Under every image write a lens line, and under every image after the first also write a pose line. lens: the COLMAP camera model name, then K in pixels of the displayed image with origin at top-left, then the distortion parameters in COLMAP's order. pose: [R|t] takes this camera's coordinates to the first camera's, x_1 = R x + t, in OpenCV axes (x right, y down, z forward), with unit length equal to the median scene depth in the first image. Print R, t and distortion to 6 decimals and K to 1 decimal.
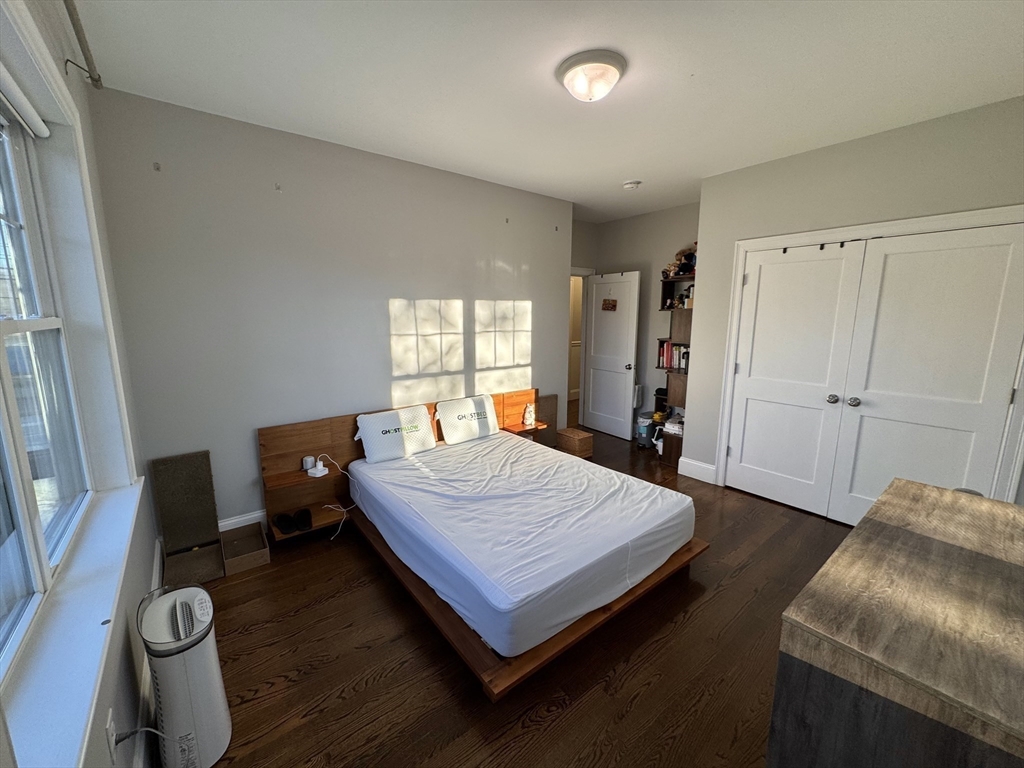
lens RADIAL K [[407.1, 0, 507.2], [0, 407.1, 383.7], [0, 0, 1]] dist [-0.004245, 0.000227]
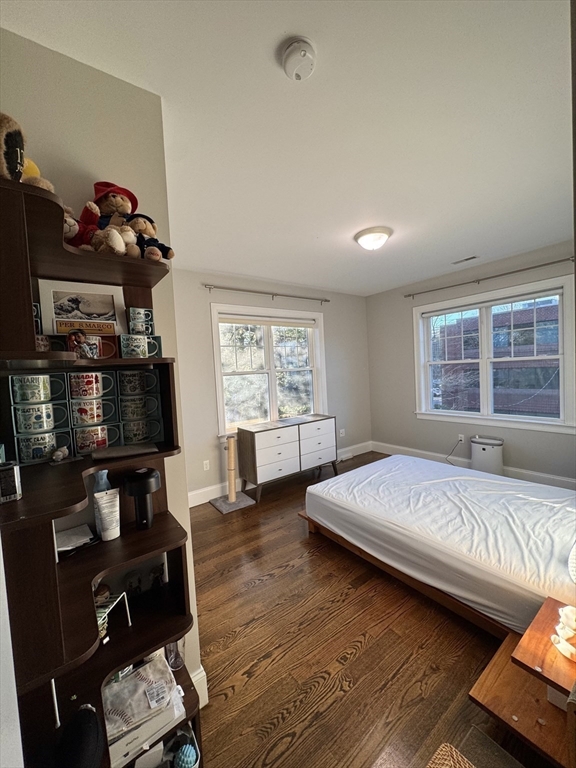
lens RADIAL K [[305.3, 0, 288.2], [0, 305.3, 384.0], [0, 0, 1]] dist [-0.004245, 0.000227]
pose [[-0.998277, 0.051772, 0.027626, 0.428867], [0.056514, 0.974974, 0.215018, -0.305644], [-0.015802, 0.216209, -0.976219, 1.827032]]
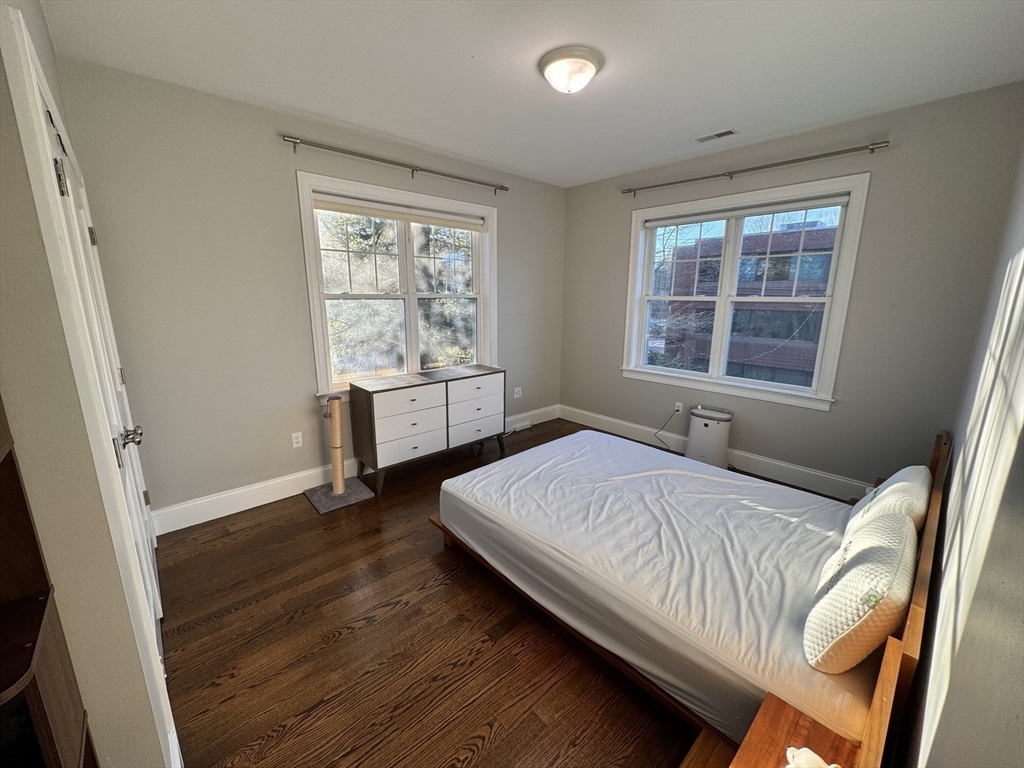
lens RADIAL K [[407.1, 0, 512.8], [0, 407.1, 382.7], [0, 0, 1]] dist [-0.004245, 0.000227]
pose [[-0.997007, 0.011140, -0.076499, 0.323907], [-0.018194, 0.927951, 0.372257, -0.278488], [0.075134, 0.372535, -0.924972, 1.654644]]
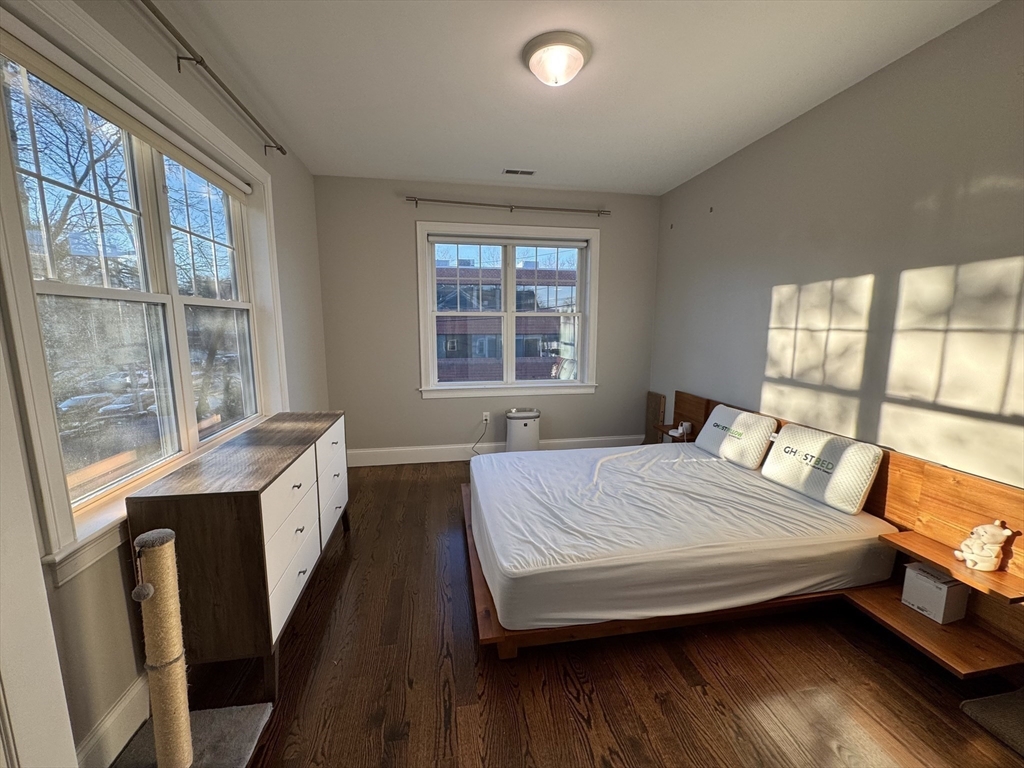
lens RADIAL K [[407.1, 0, 506.1], [0, 407.1, 383.4], [0, 0, 1]] dist [-0.004245, 0.000227]
pose [[-0.475281, 0.125817, -0.870792, 0.893819], [-0.147998, 0.964187, 0.220089, -0.135619], [0.867298, 0.233479, -0.439639, 1.101325]]
